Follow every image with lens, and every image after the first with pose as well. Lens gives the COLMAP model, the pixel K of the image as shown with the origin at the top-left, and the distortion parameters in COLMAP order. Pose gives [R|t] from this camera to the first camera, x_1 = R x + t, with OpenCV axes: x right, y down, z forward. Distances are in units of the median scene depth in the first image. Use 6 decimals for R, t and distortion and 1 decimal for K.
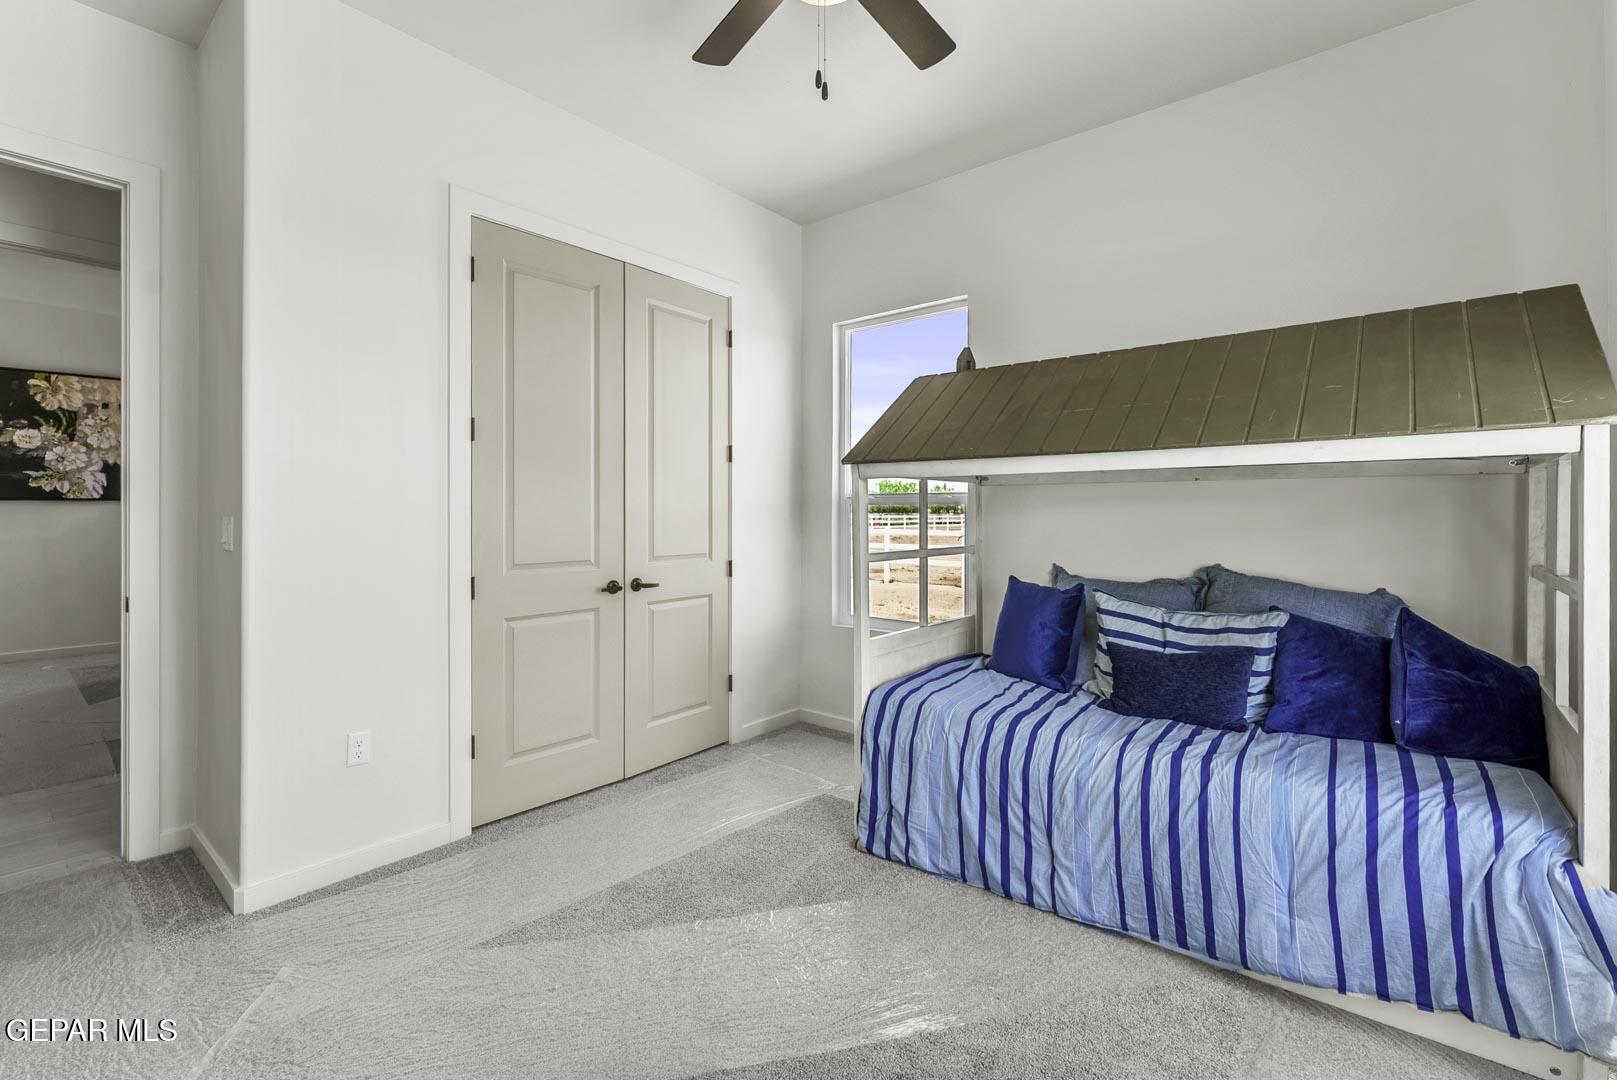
lens RADIAL K [[715.2, 0, 806.4], [0, 715.2, 509.5], [0, 0, 1]] dist [0.000766, 0.000183]
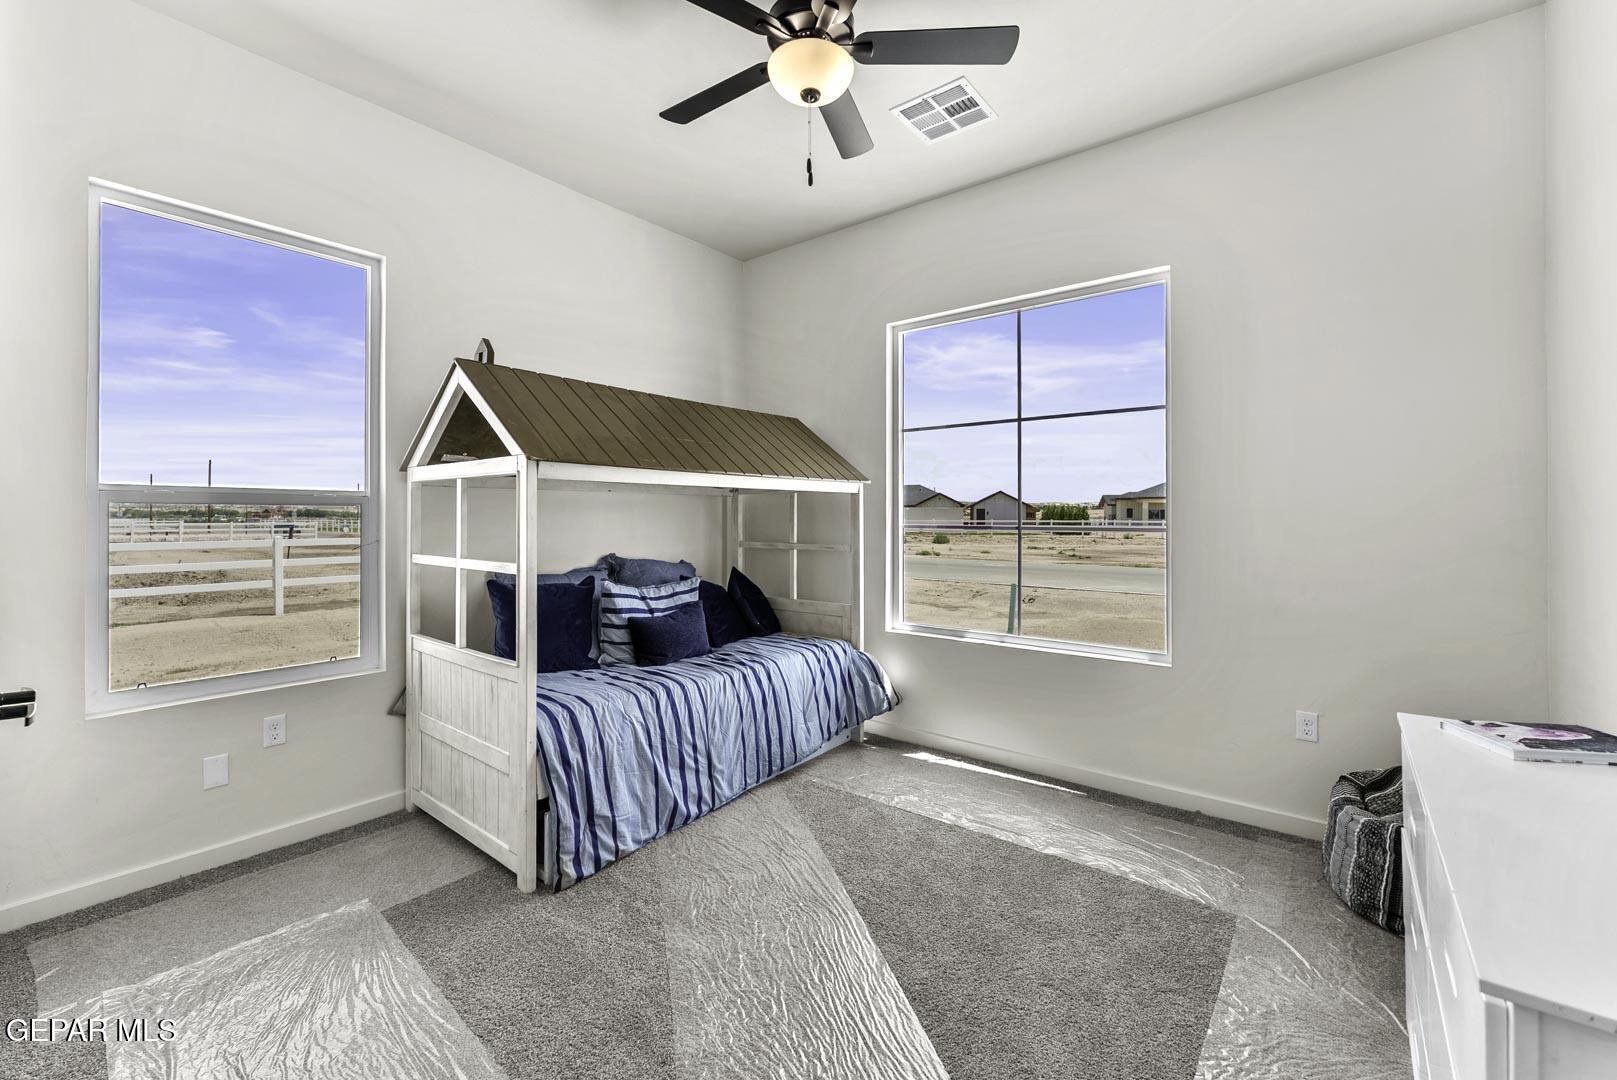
lens RADIAL K [[666.3, 0, 805.9], [0, 666.3, 509.8], [0, 0, 1]] dist [-0.000826, -0.000125]
pose [[-0.017163, 0.007072, 0.999828, -0.901264], [-0.003621, 0.999968, -0.007135, -0.000116], [-0.999846, -0.003743, -0.017136, 0.819195]]
